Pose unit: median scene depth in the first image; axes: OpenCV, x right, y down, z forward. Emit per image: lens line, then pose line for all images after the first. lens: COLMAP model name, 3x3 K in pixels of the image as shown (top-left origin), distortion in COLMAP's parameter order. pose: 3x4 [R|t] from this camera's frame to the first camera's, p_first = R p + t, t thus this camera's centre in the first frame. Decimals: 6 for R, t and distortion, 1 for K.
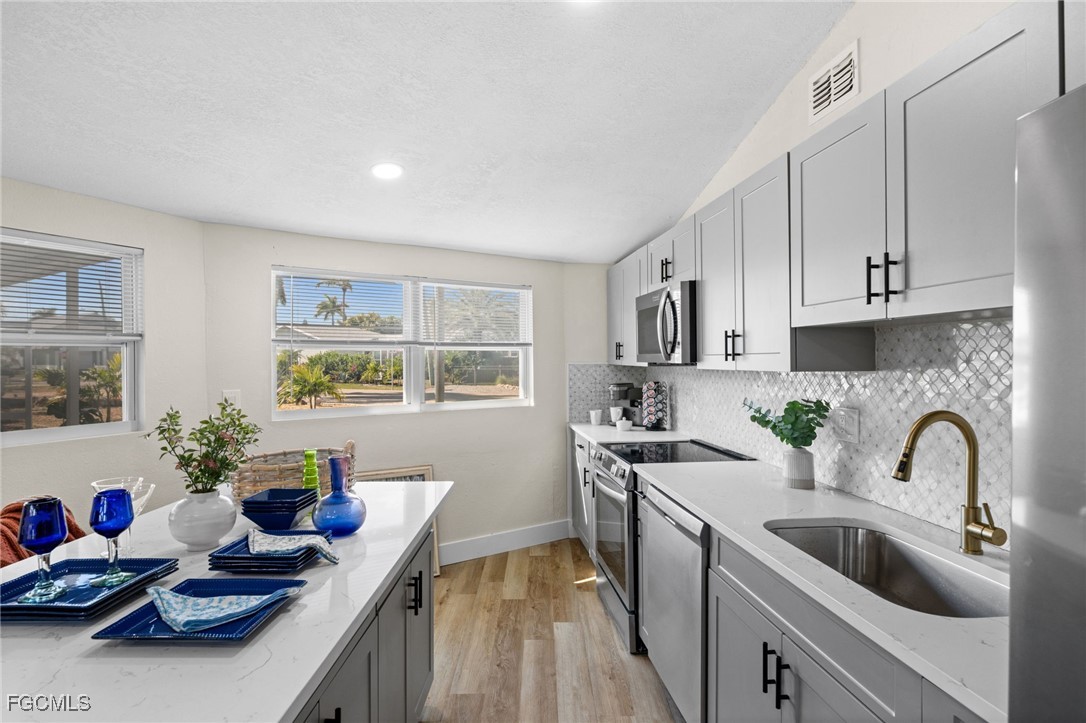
lens RADIAL K [[575.2, 0, 541.4], [0, 575.2, 358.7], [0, 0, 1]] dist [-0.002941, -0.000836]
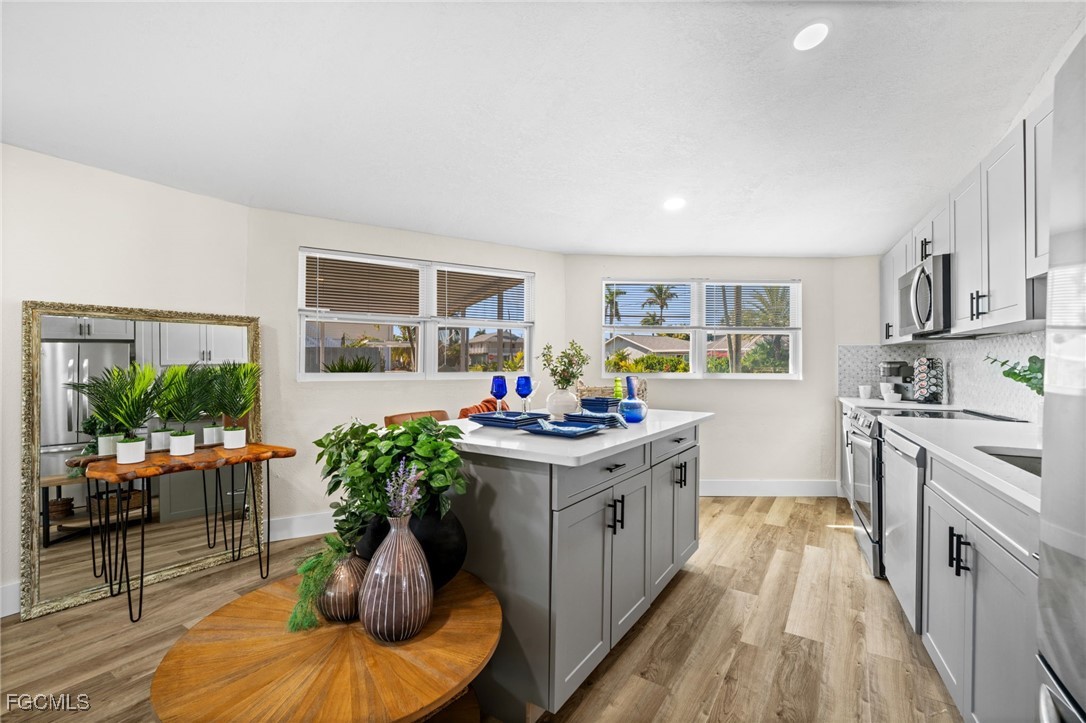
lens RADIAL K [[468.1, 0, 544.1], [0, 468.1, 358.8], [0, 0, 1]] dist [-0.000942, 0.000261]
pose [[0.837939, 0.006455, -0.545726, 0.115554], [-0.011540, 0.999916, -0.005891, 0.085547], [0.545642, 0.011235, 0.837943, -0.184957]]
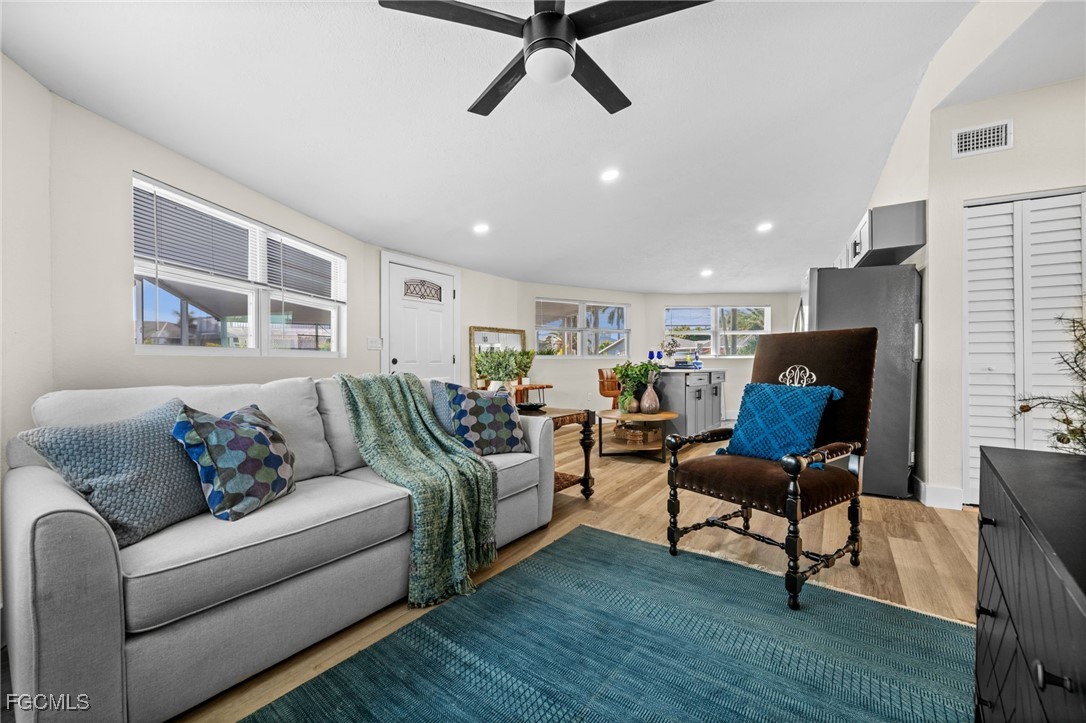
lens RADIAL K [[428.1, 0, 543.0], [0, 428.1, 361.5], [0, 0, 1]] dist [0.000303, 0.000007]
pose [[0.824747, 0.000909, -0.565501, 0.334143], [-0.001663, 0.999998, -0.000819, 0.163307], [0.565499, 0.001616, 0.824747, -1.511659]]
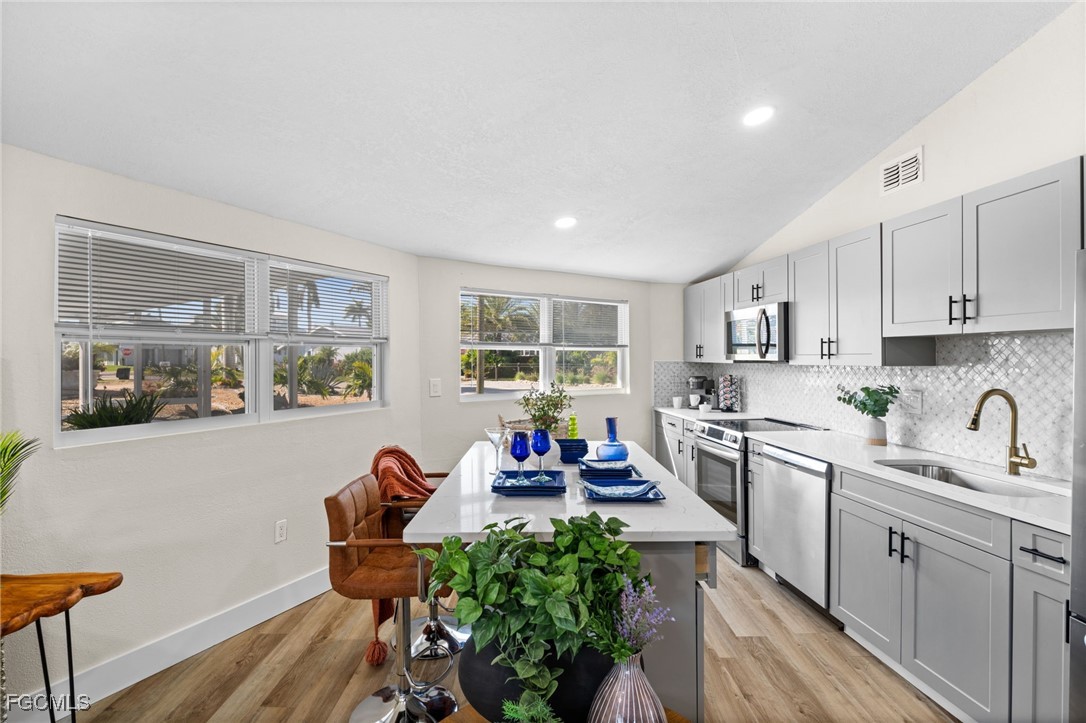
lens RADIAL K [[519.3, 0, 542.5], [0, 519.3, 357.5], [0, 0, 1]] dist [-0.002816, -0.000369]
pose [[0.999989, 0.004483, -0.001143, -0.356779], [-0.004483, 0.999990, -0.000051, 0.002874], [0.001143, 0.000057, 0.999999, -0.291925]]
